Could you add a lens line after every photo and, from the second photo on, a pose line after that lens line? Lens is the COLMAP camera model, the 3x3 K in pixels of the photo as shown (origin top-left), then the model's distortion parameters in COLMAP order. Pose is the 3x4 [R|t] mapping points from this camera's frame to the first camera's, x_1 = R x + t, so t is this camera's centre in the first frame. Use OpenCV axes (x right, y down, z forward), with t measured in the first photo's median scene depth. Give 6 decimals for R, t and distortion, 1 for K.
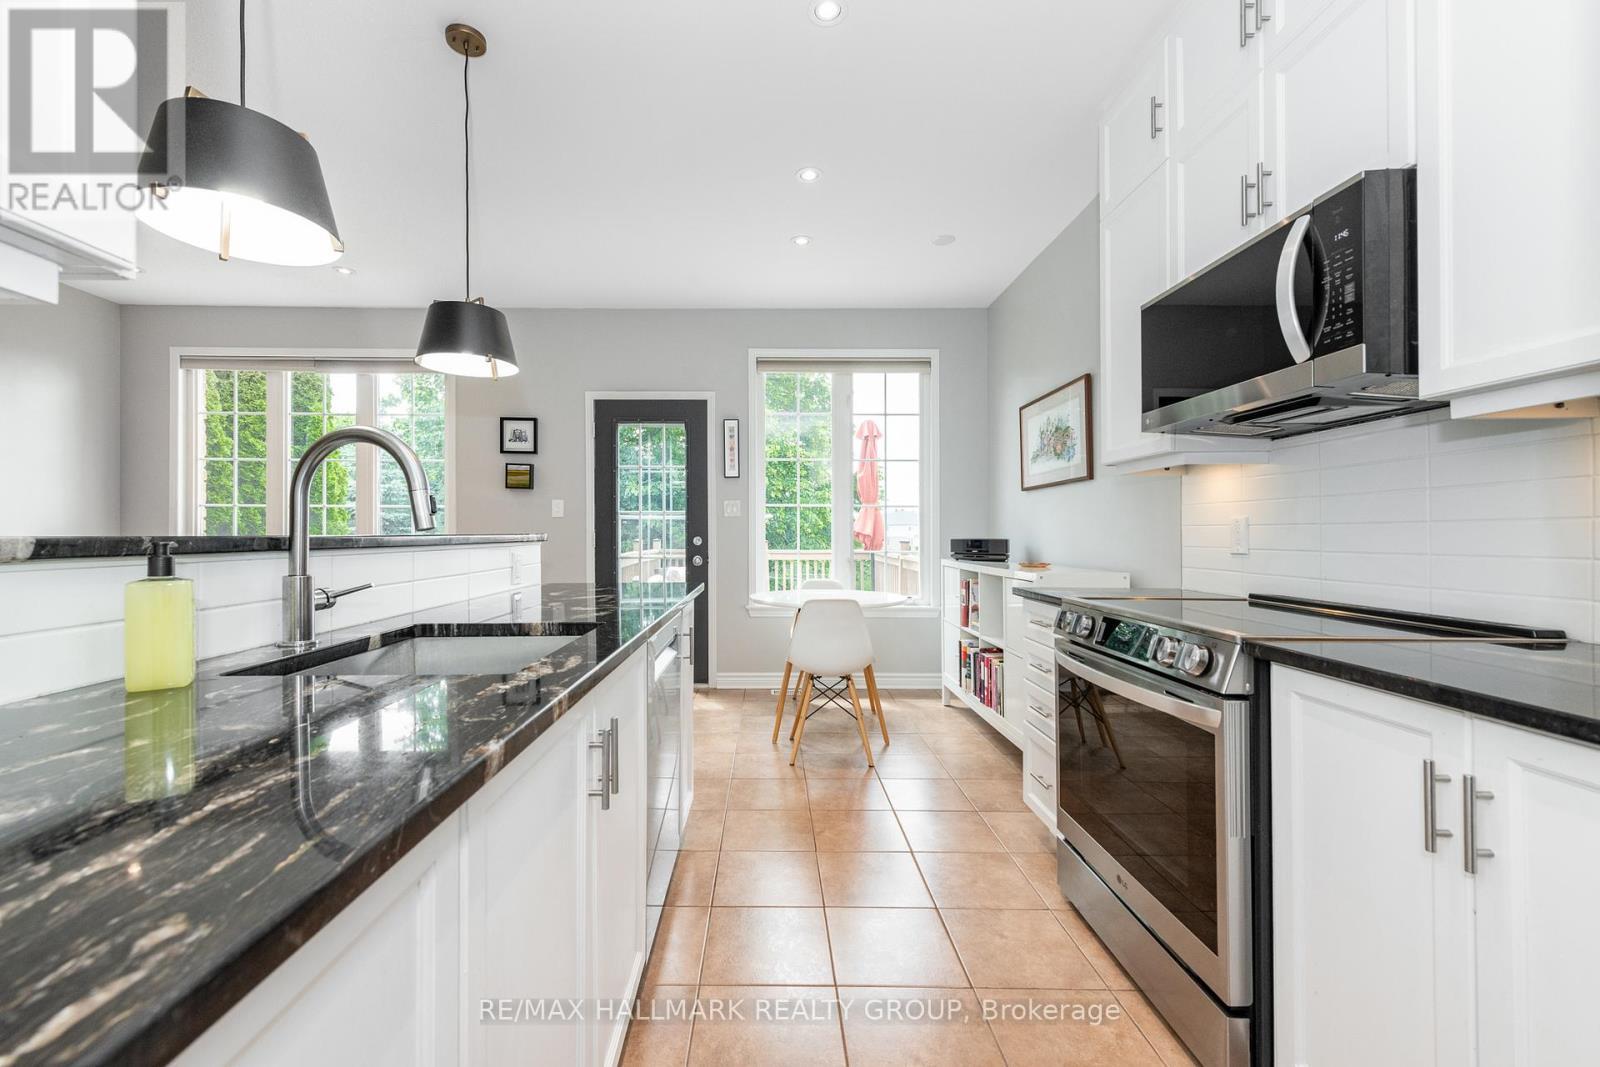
lens RADIAL K [[656.3, 0, 773.6], [0, 656.3, 532.4], [0, 0, 1]] dist [0.018673, -0.001823]
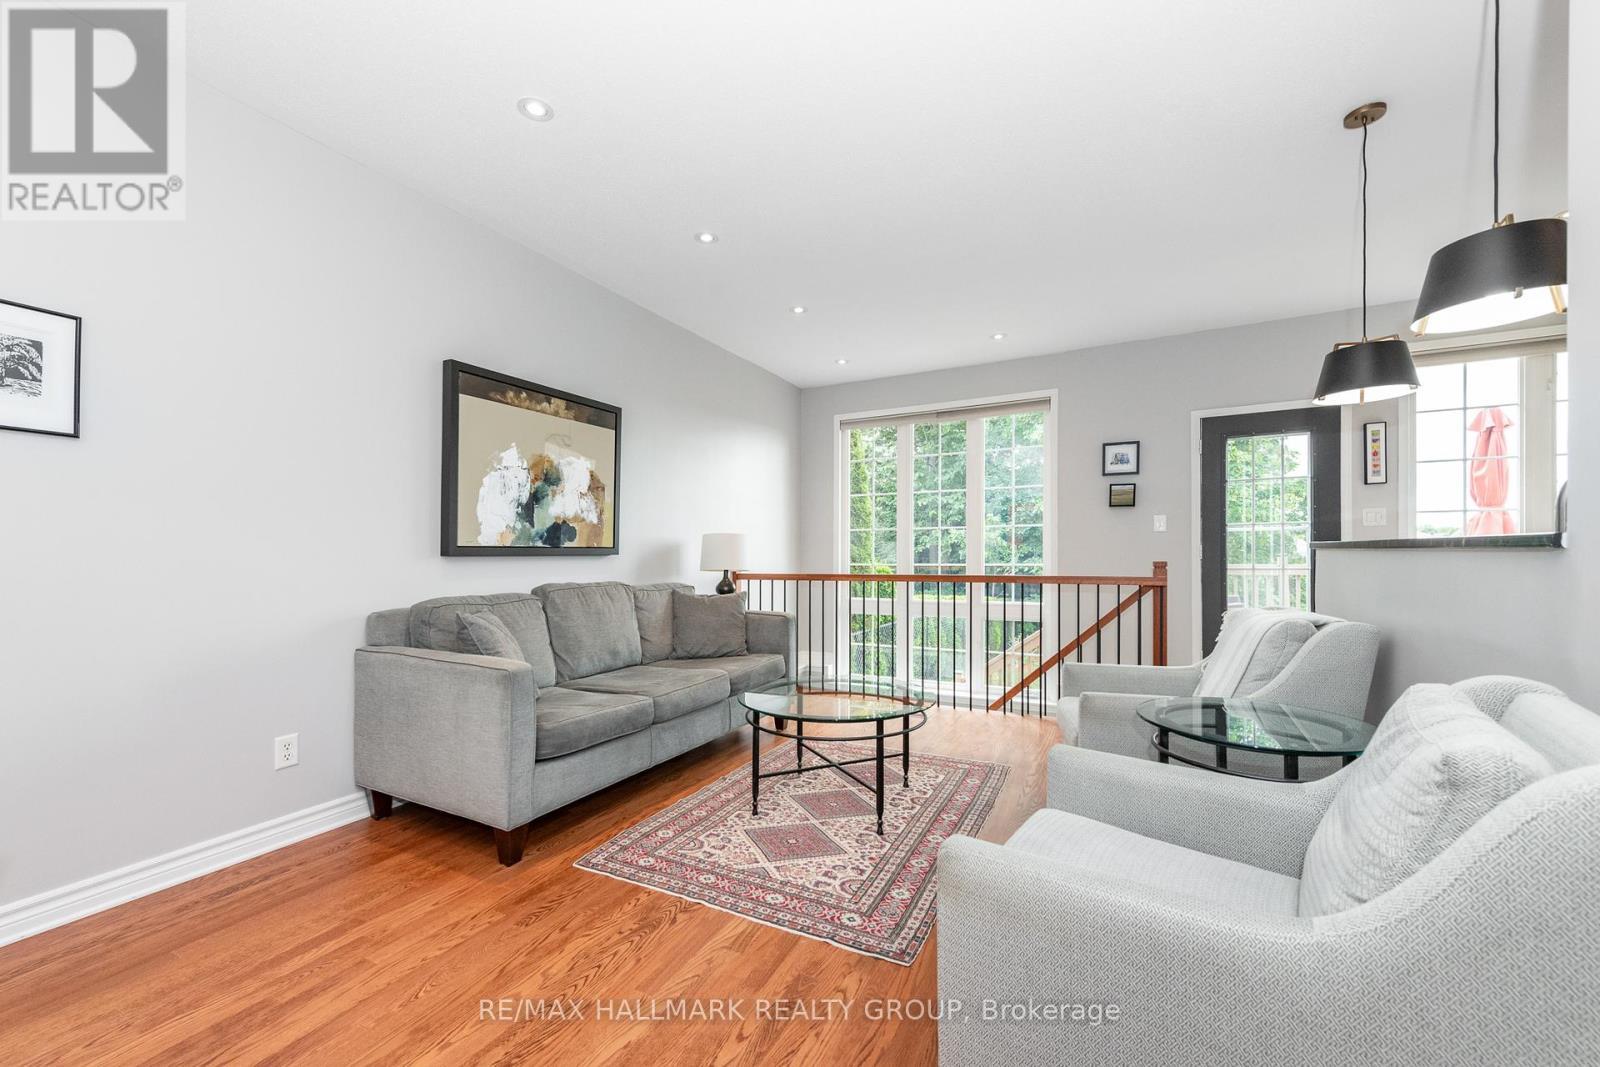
lens RADIAL K [[634.5, 0, 797.8], [0, 634.5, 554.1], [0, 0, 1]] dist [0.008318, -0.001666]
pose [[0.889280, -0.011396, -0.457221, -0.422556], [0.012650, 0.999920, -0.000318, 0.007828], [0.457188, -0.005501, 0.889353, -0.220201]]
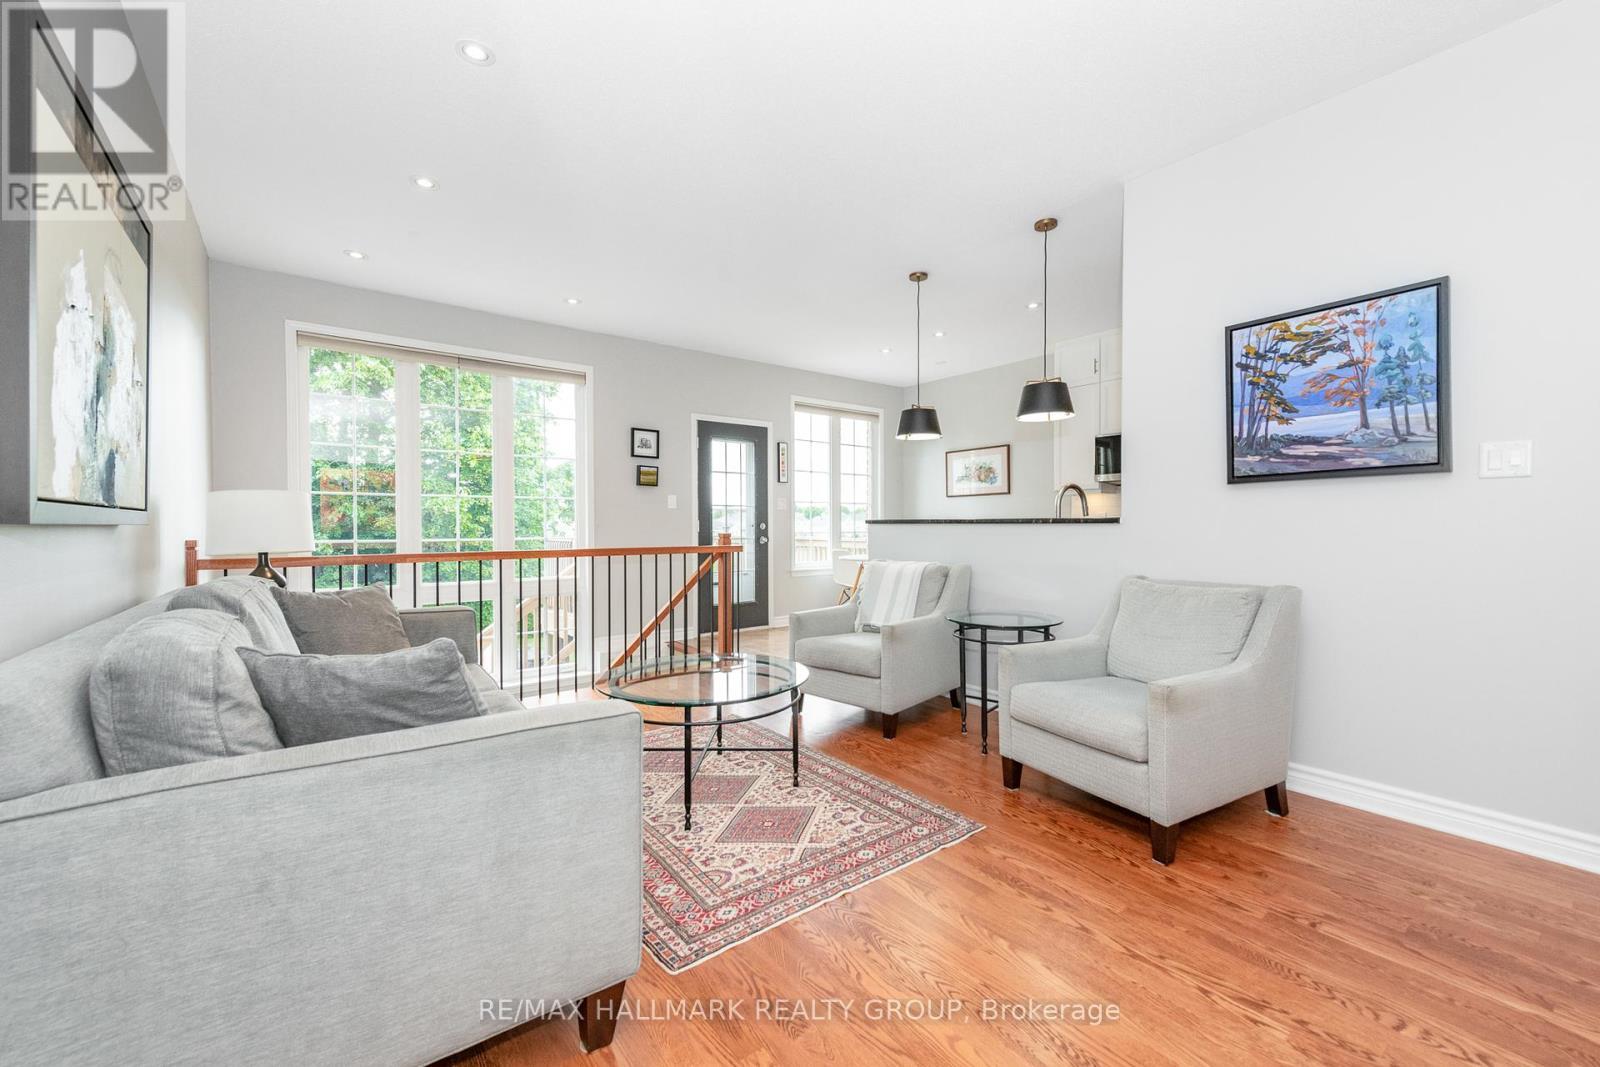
lens RADIAL K [[634.5, 0, 811.8], [0, 634.5, 541.8], [0, 0, 1]] dist [0.008318, -0.001666]
pose [[0.789060, -0.022905, 0.613889, -0.974831], [0.005922, 0.999542, 0.029683, 0.007089], [-0.614287, -0.019786, 0.788834, -0.167455]]
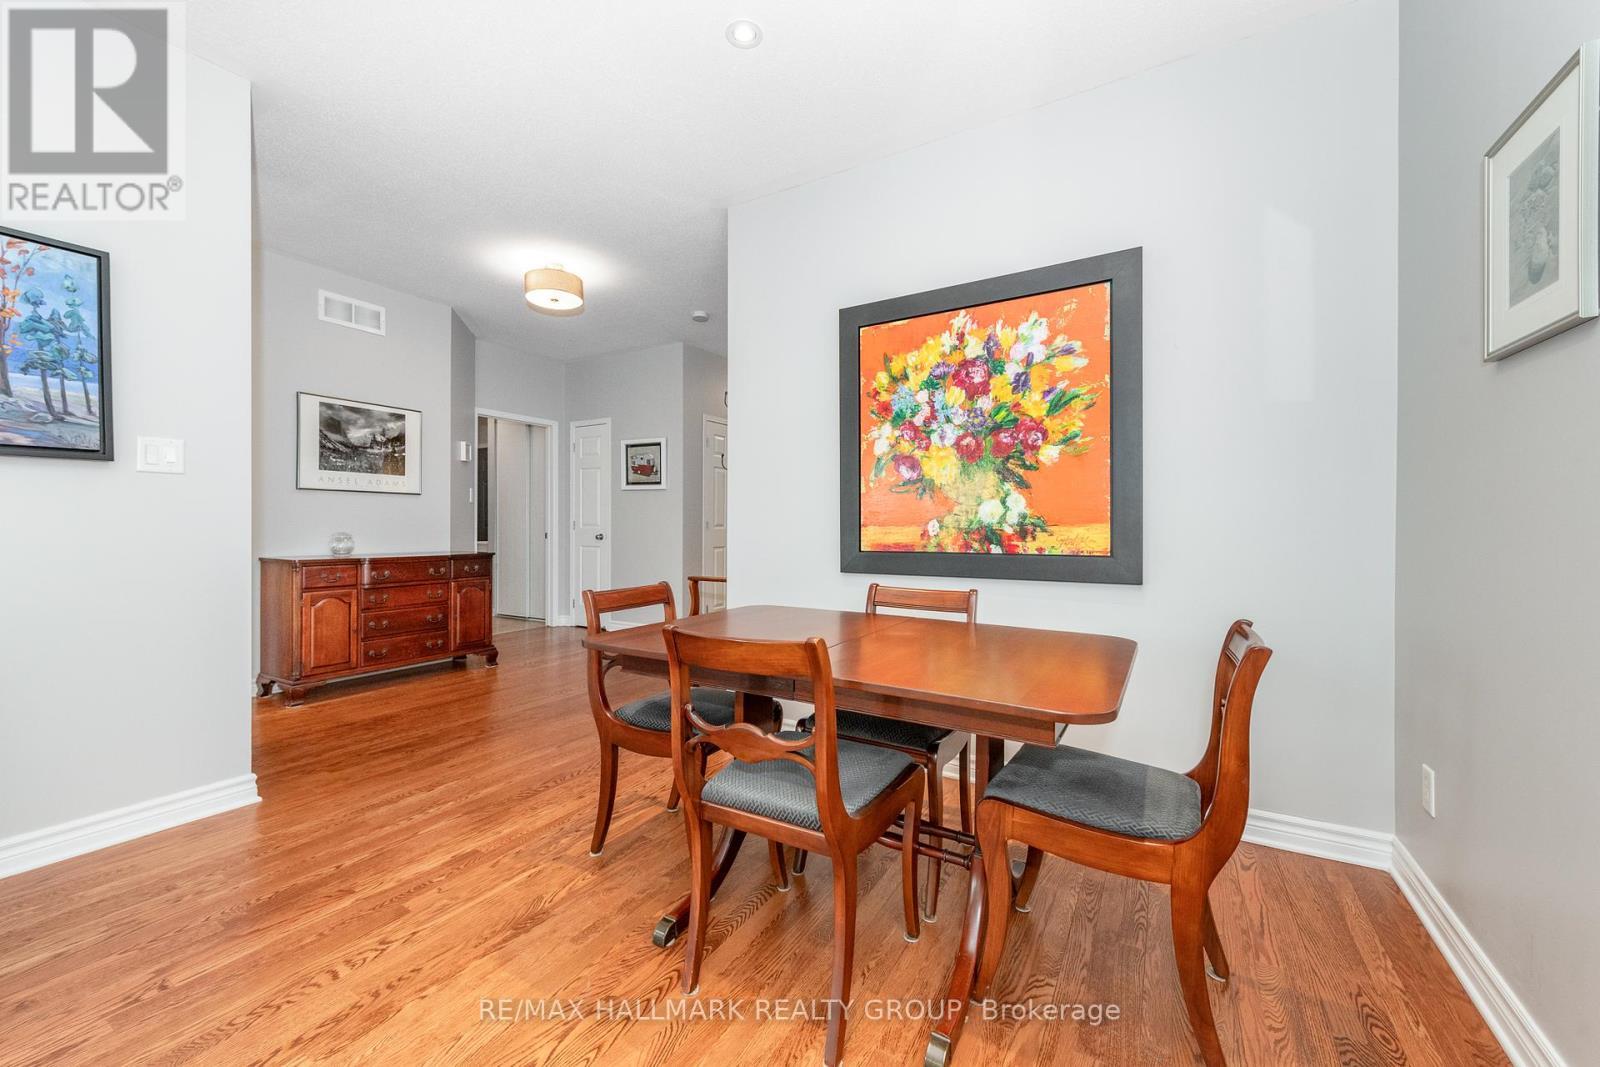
lens RADIAL K [[634.5, 0, 778.2], [0, 634.5, 526.6], [0, 0, 1]] dist [0.008318, -0.001666]
pose [[-0.846958, -0.010778, 0.531550, -0.941178], [-0.009897, 0.999941, 0.004505, 0.011384], [-0.531567, -0.001445, -0.847015, 0.063028]]
